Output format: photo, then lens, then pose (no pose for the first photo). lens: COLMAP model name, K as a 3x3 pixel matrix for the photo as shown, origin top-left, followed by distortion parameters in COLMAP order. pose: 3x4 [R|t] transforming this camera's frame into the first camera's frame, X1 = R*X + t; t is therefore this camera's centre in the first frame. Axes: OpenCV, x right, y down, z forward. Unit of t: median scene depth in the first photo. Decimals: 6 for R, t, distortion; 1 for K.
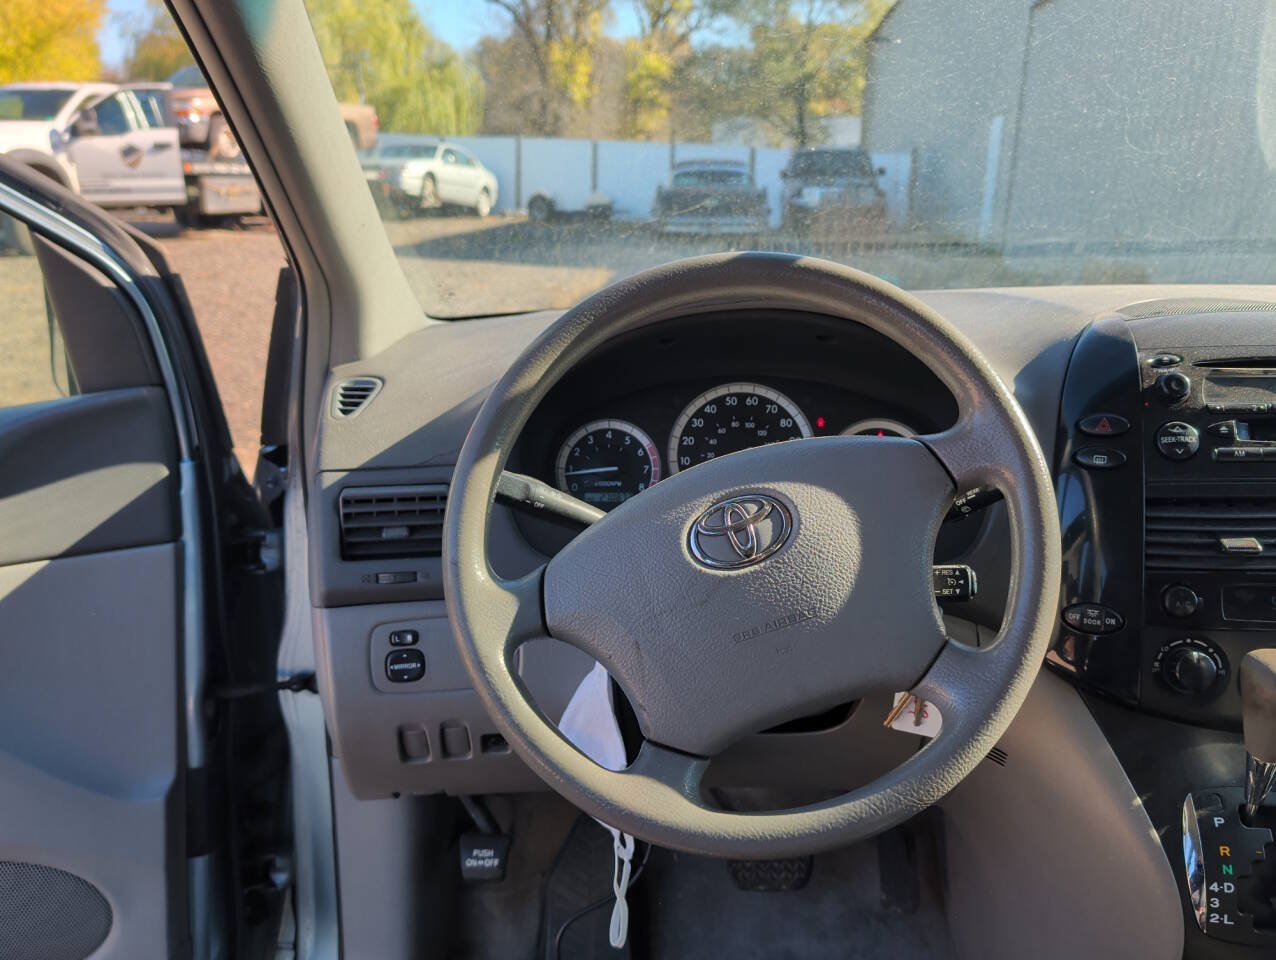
lens RADIAL K [[1071.6, 0, 643.1], [0, 1071.6, 473.2], [0, 0, 1]] dist [0.010100, -0.010241]
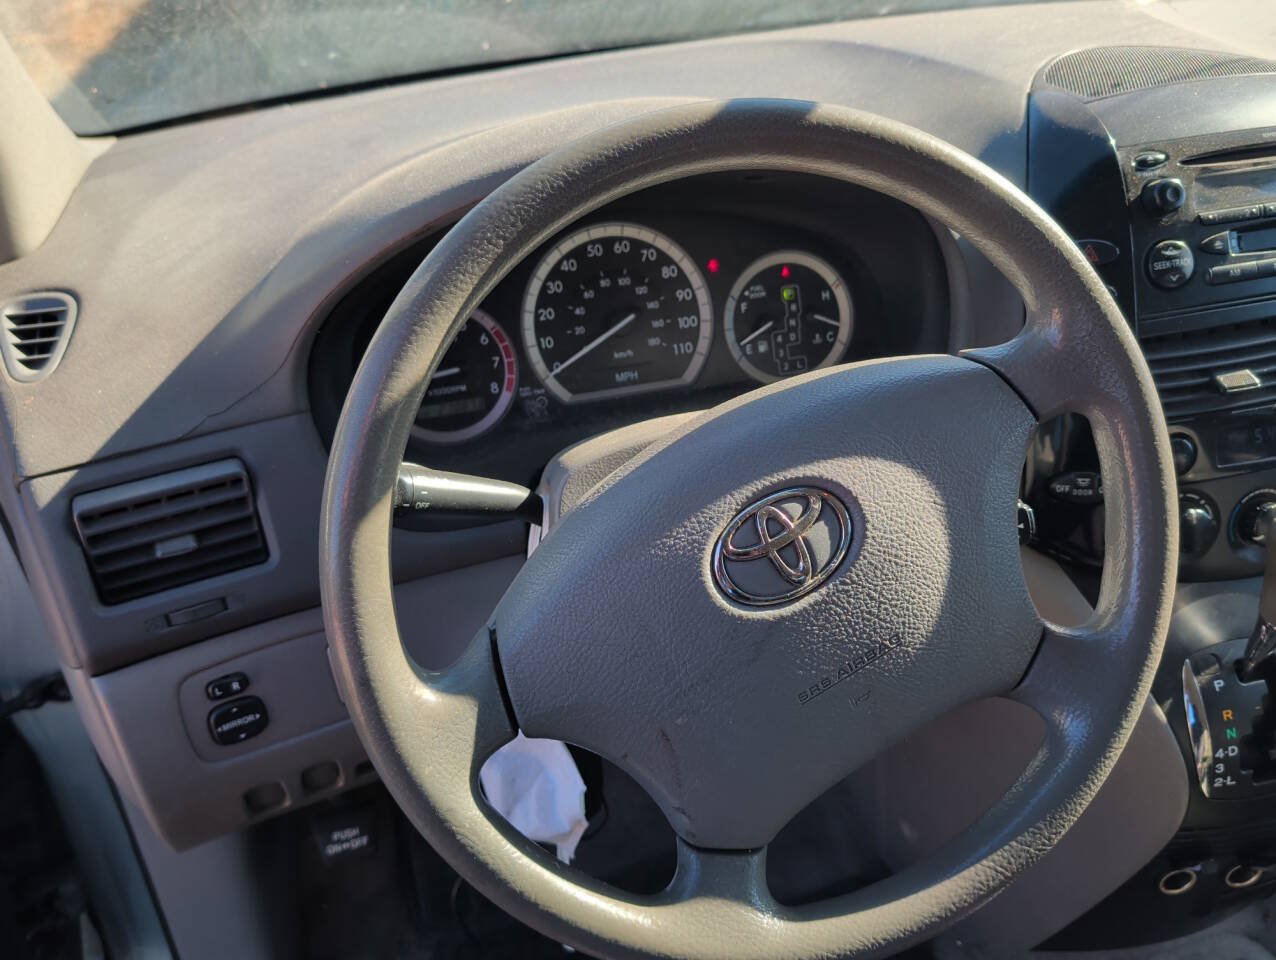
lens RADIAL K [[1070.5, 0, 633.6], [0, 1070.5, 464.3], [0, 0, 1]] dist [-0.043066, 0.077238]
pose [[0.942475, -0.192388, 0.273364, -0.143686], [0.107585, 0.948842, 0.296857, -0.170146], [-0.316491, -0.250370, 0.914958, 0.338937]]
